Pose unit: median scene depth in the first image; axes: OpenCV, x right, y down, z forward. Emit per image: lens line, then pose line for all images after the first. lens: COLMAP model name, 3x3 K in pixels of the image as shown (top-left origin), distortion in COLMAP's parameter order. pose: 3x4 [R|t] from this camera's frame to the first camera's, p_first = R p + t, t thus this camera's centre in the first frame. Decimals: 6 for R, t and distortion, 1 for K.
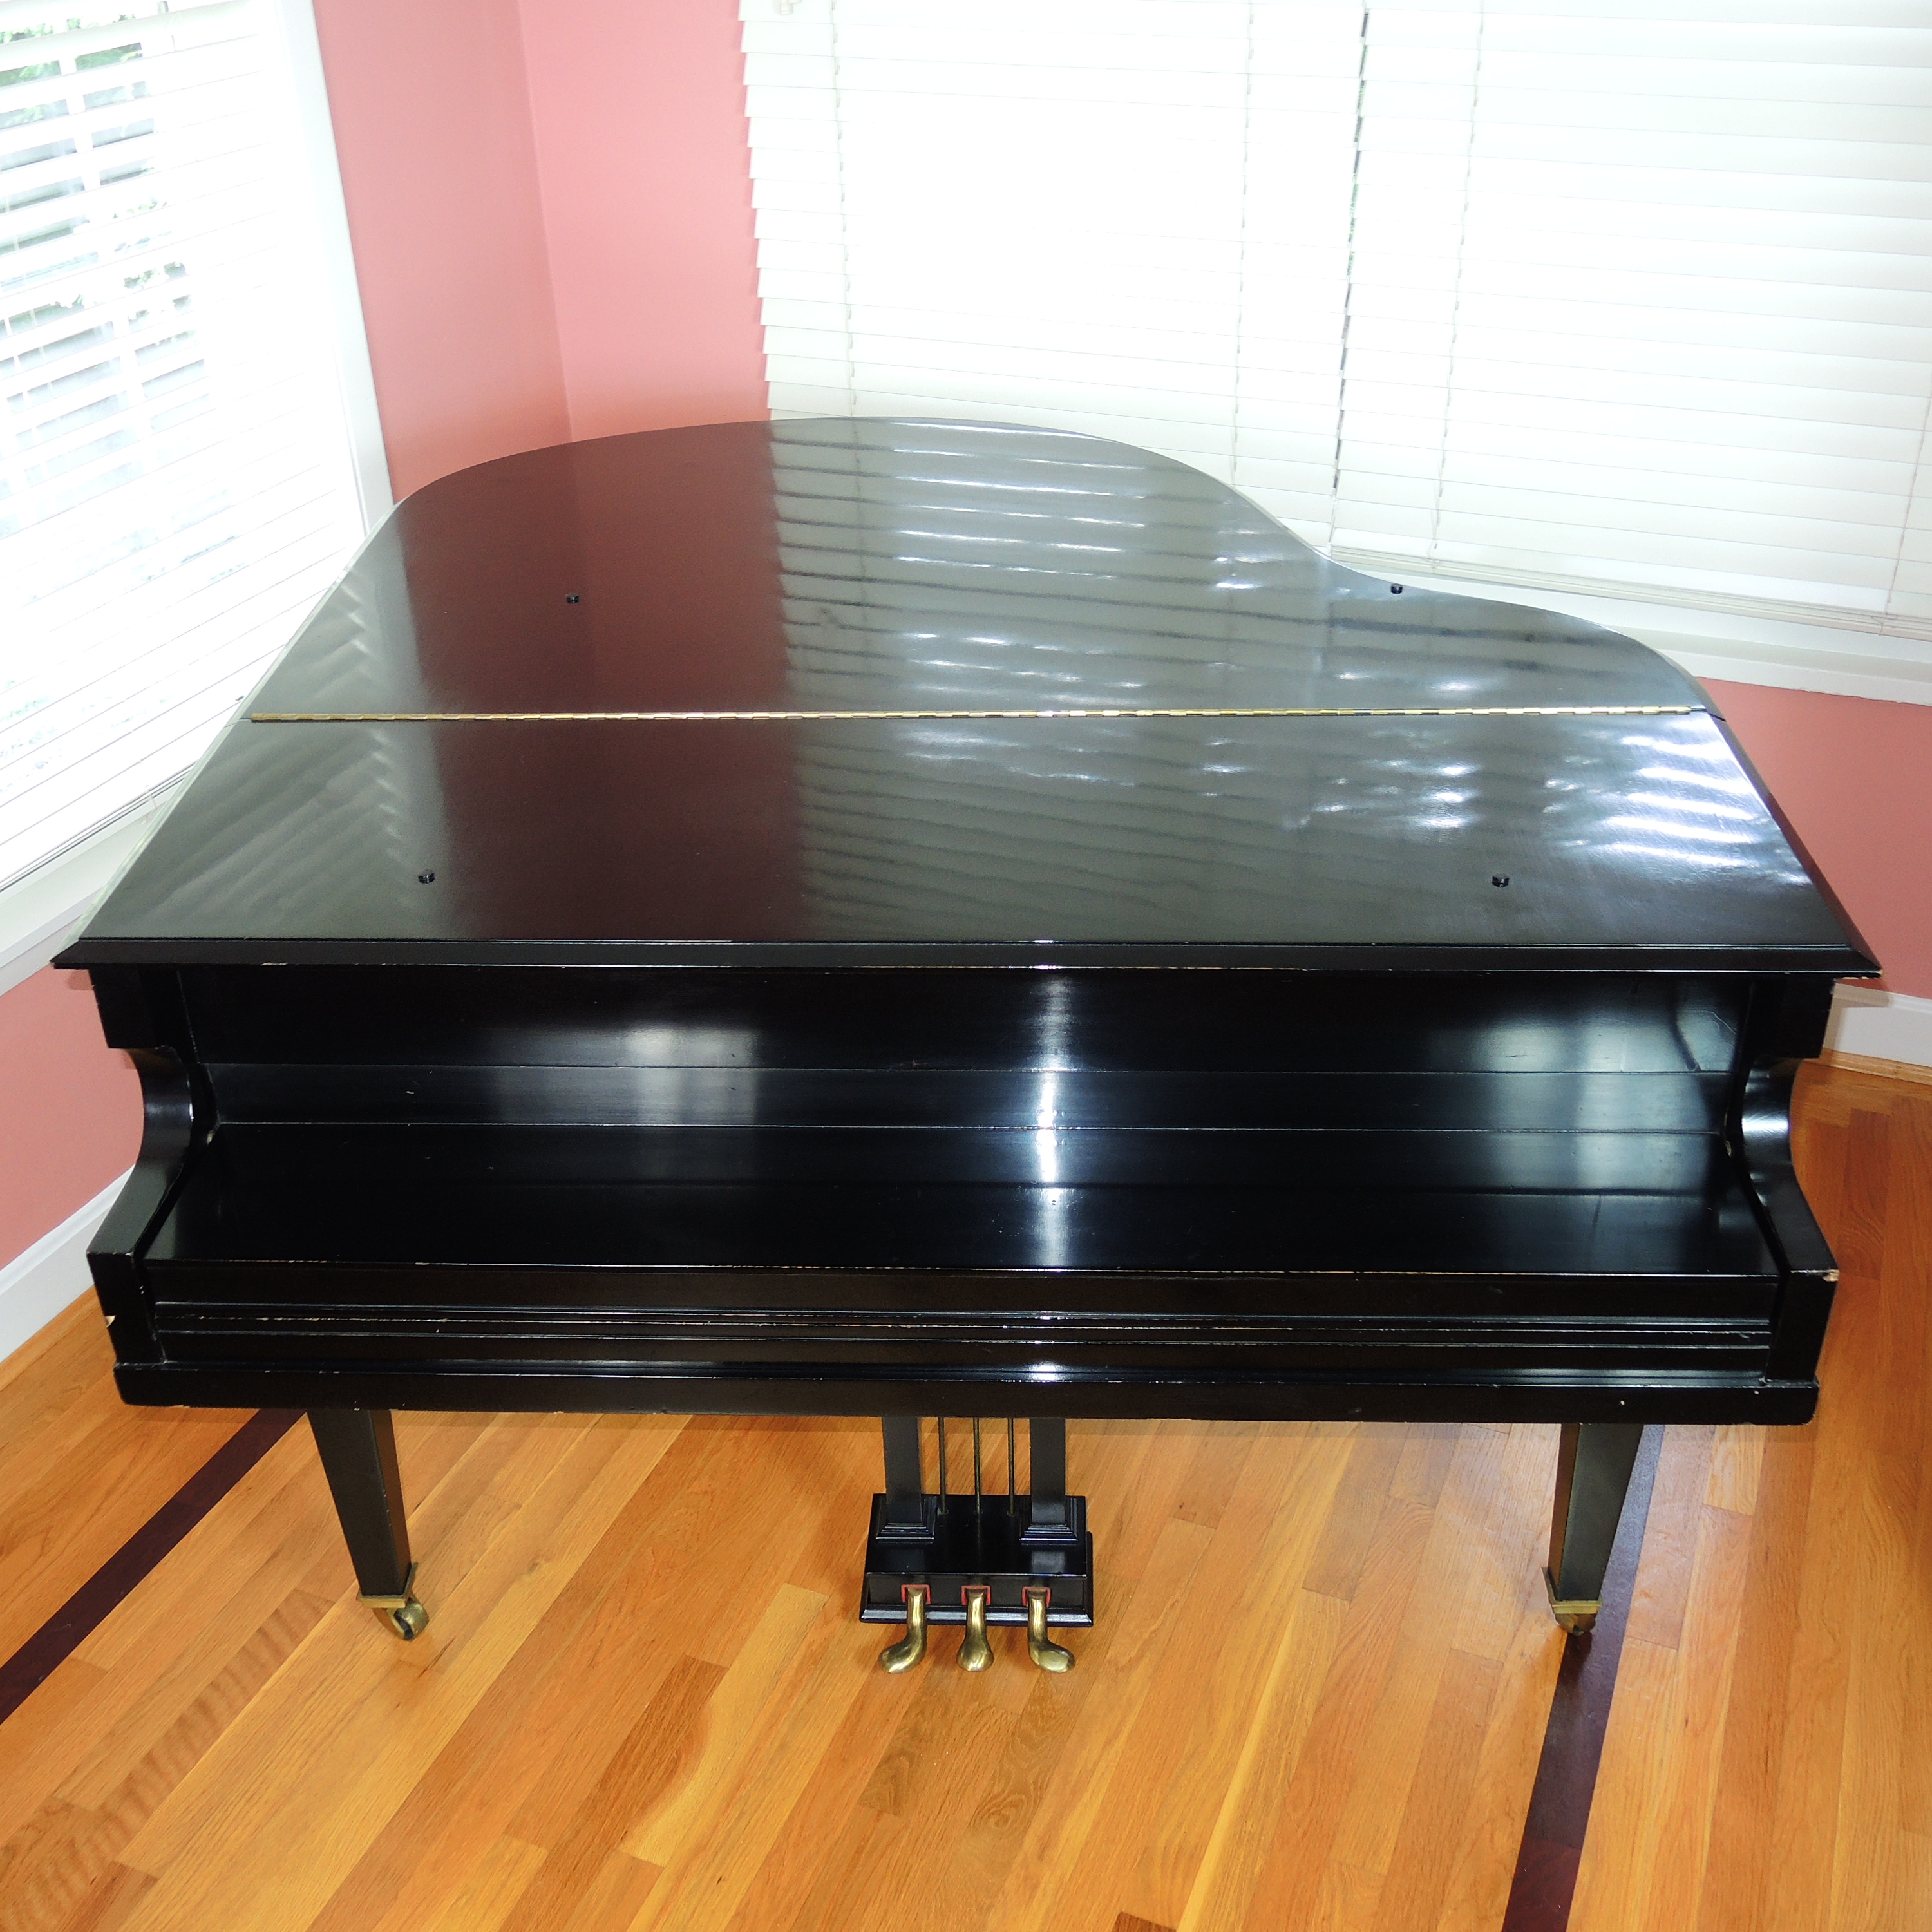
lens RADIAL K [[2173.6, 0, 967.7], [0, 2173.6, 997.0], [0, 0, 1]] dist [0.001762, -0.034332]
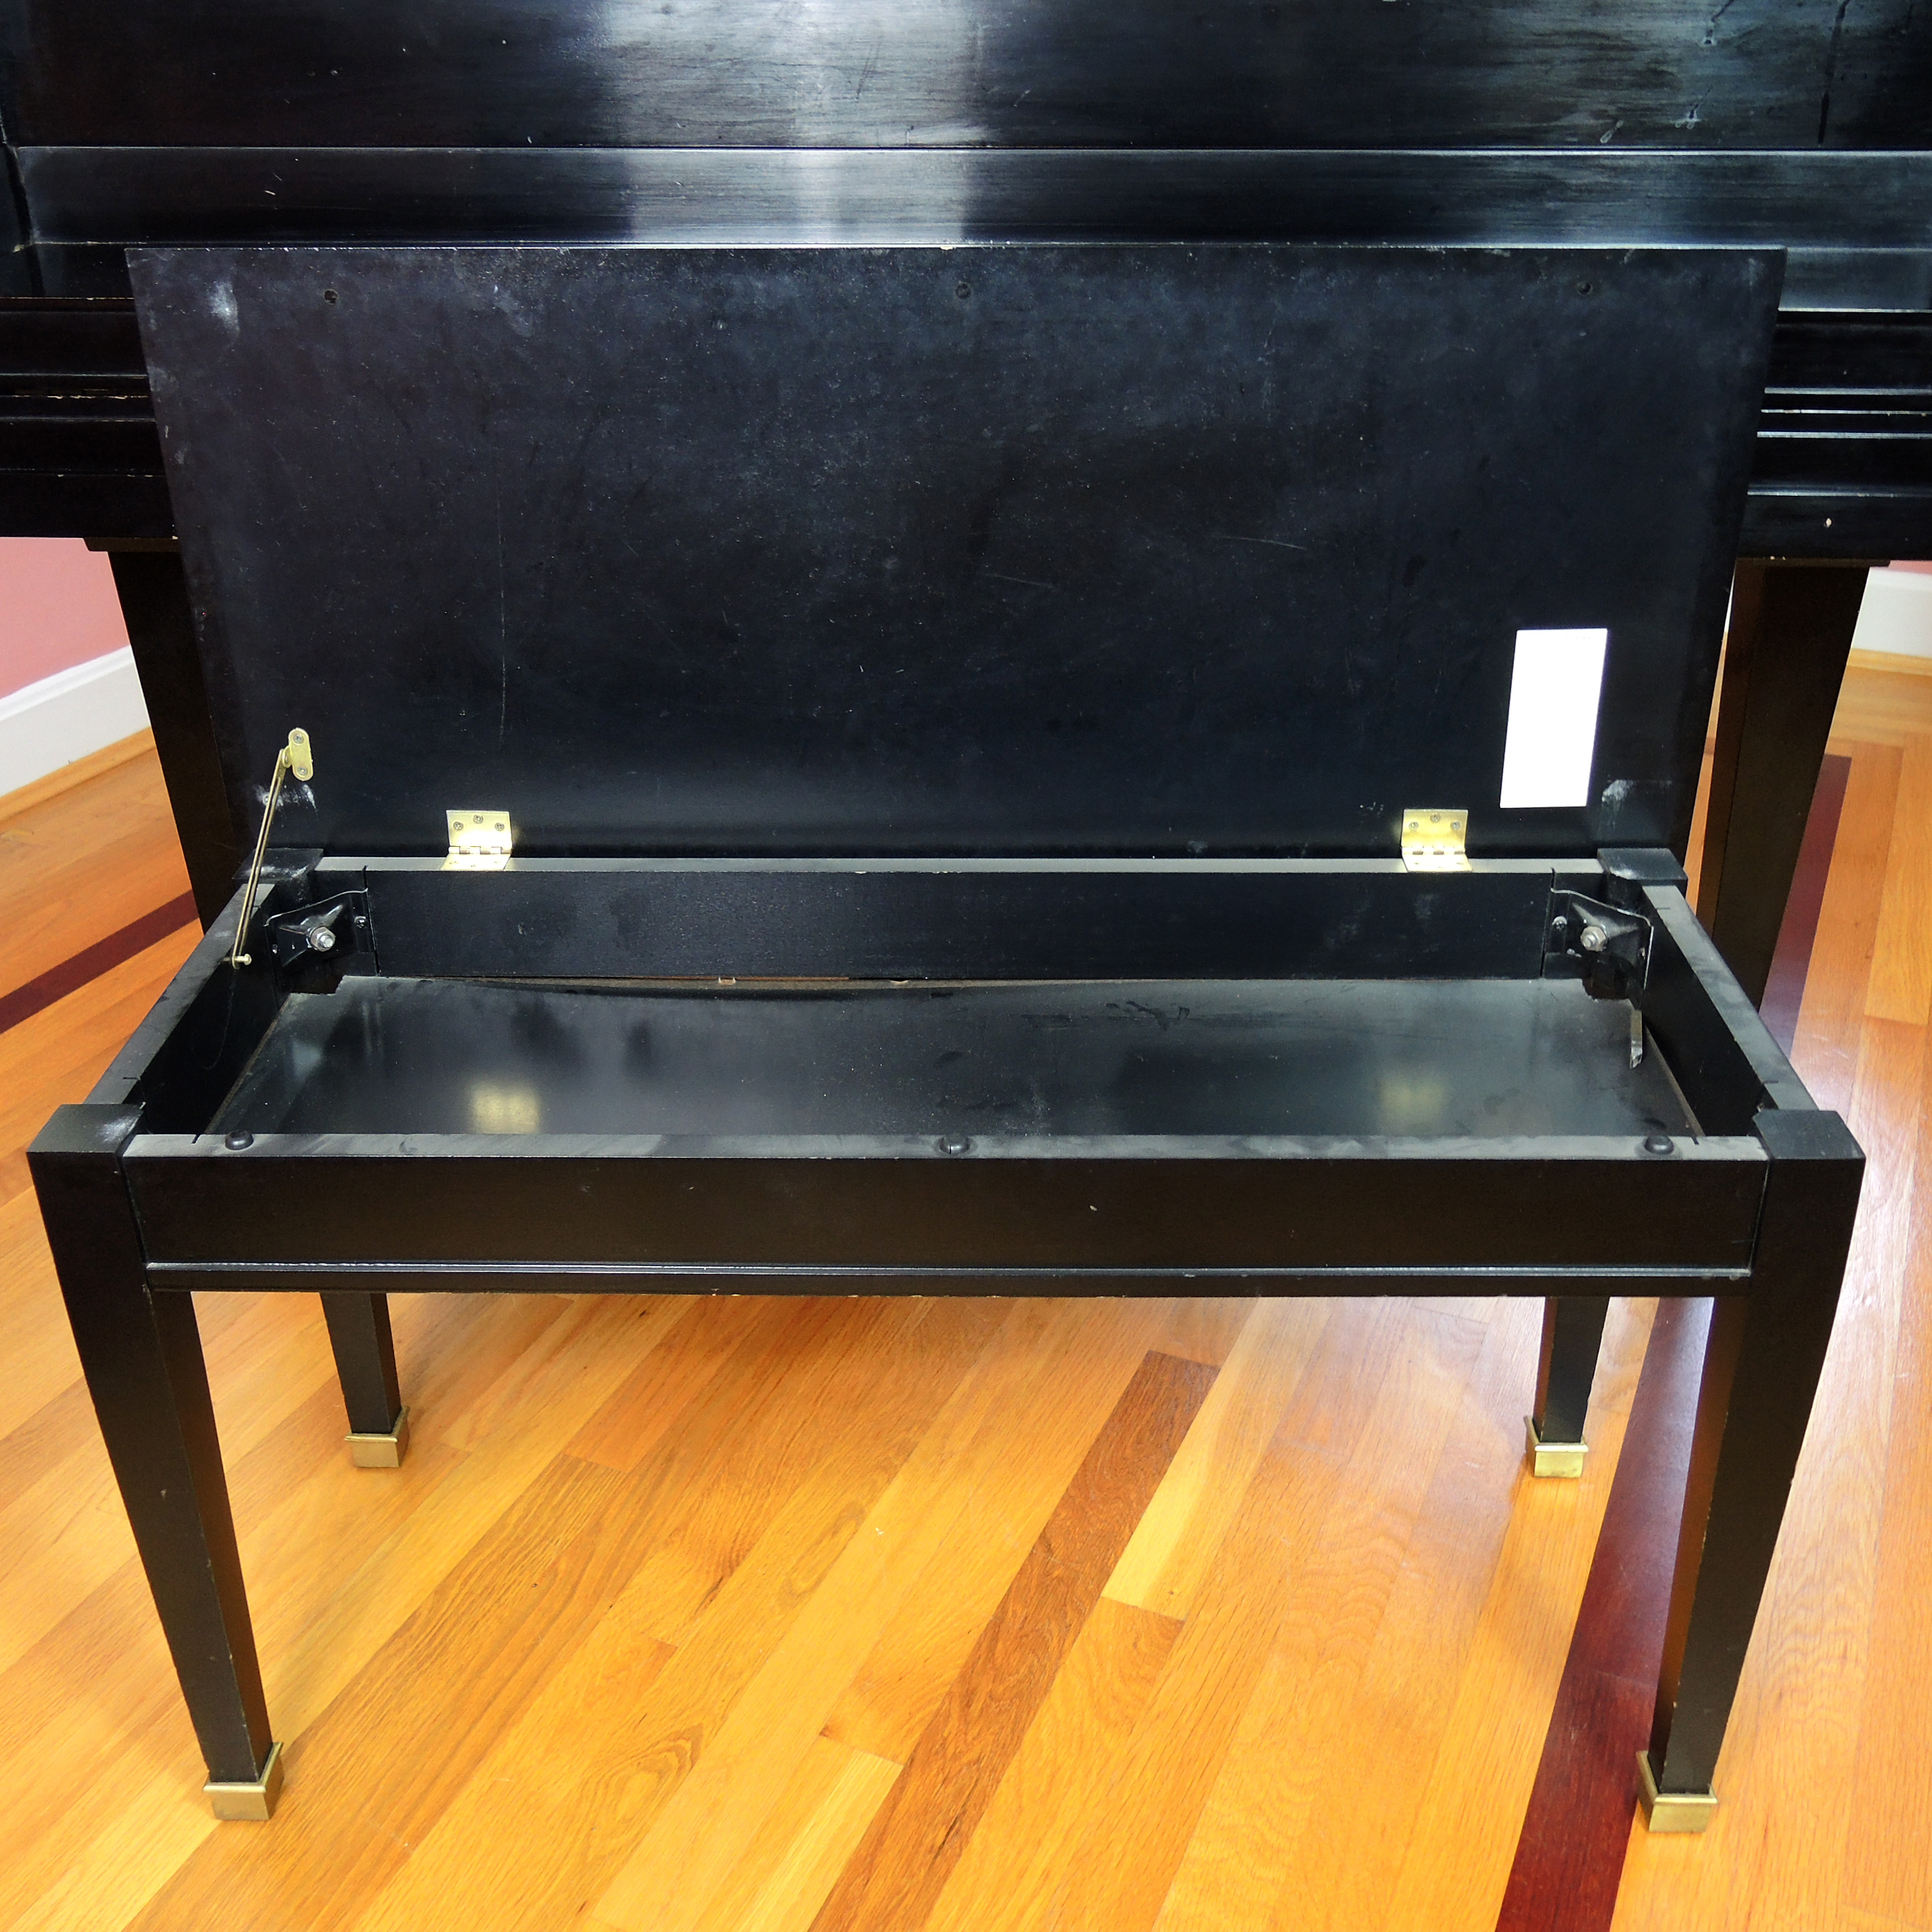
lens RADIAL K [[2173.6, 0, 967.7], [0, 2173.6, 997.0], [0, 0, 1]] dist [0.001762, -0.034332]
pose [[0.999603, 0.023294, -0.015859, 0.013116], [-0.024110, 0.998283, -0.053380, 0.306740], [0.014588, 0.053741, 0.998448, 0.190243]]
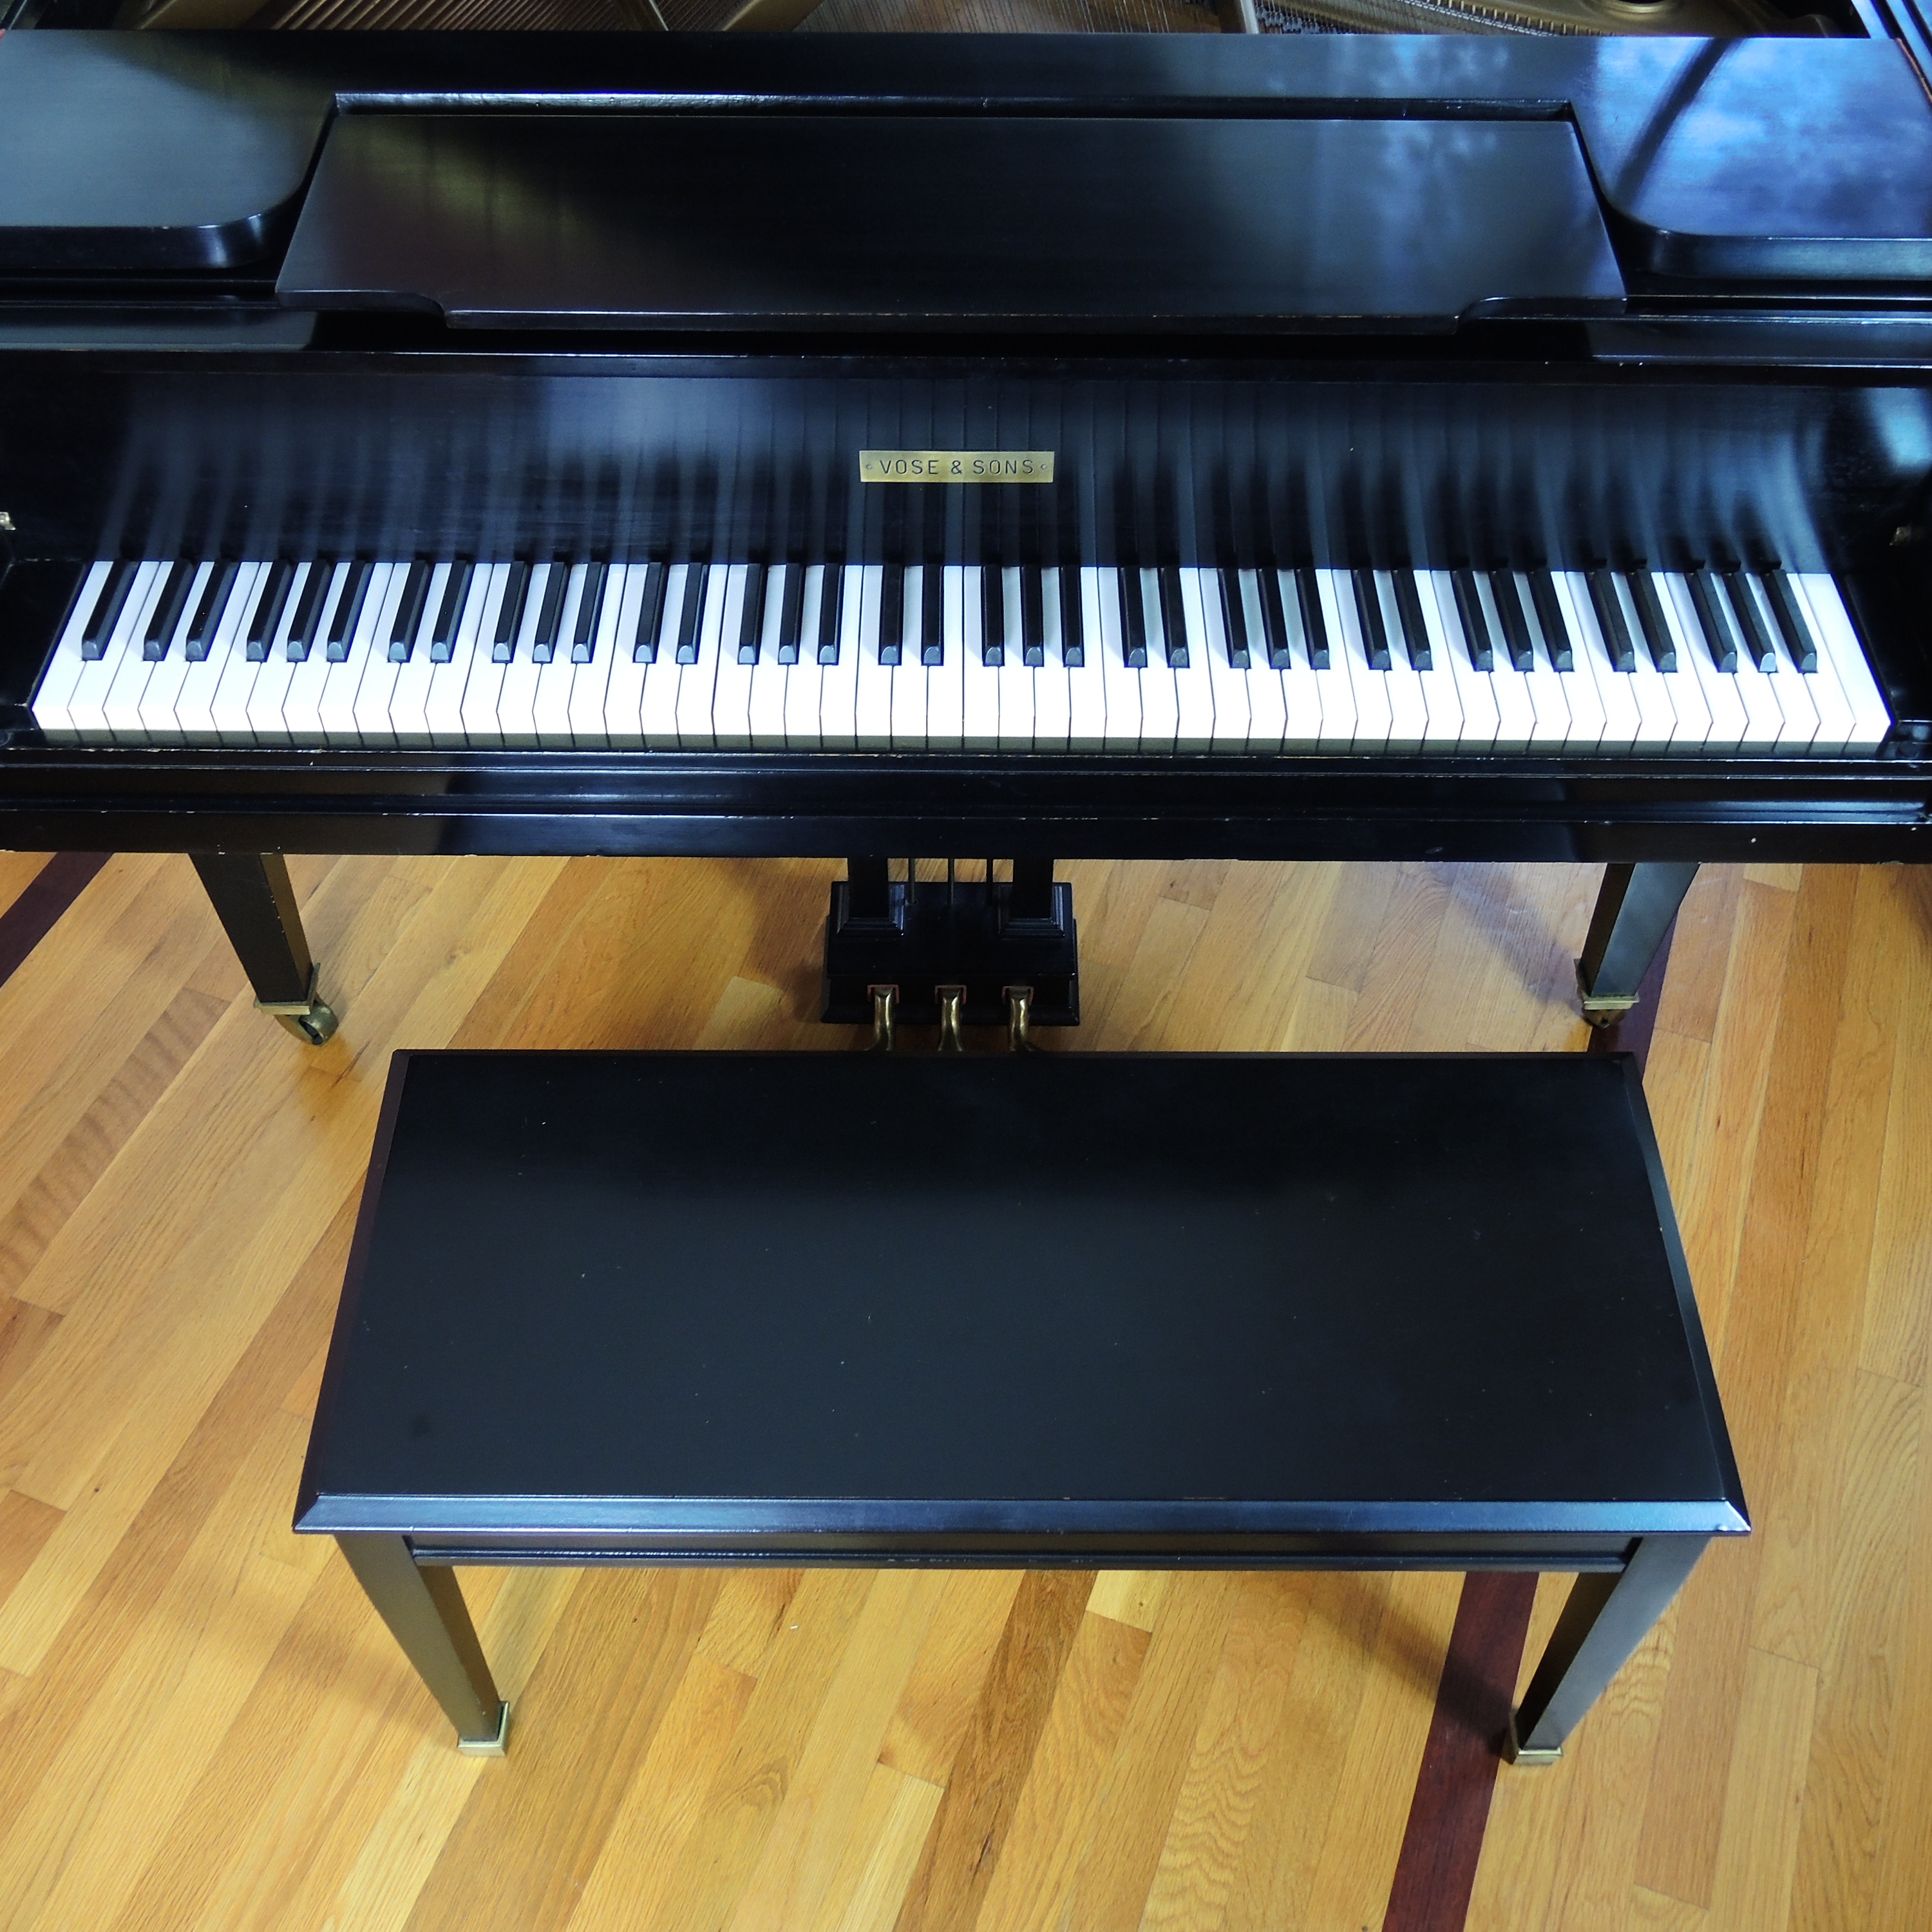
lens RADIAL K [[2173.6, 0, 967.7], [0, 2173.6, 997.0], [0, 0, 1]] dist [0.001762, -0.034332]
pose [[0.998990, -0.011236, 0.043495, -0.028955], [-0.004138, 0.941082, 0.338152, -0.028838], [-0.044732, -0.337990, 0.940086, 0.156927]]
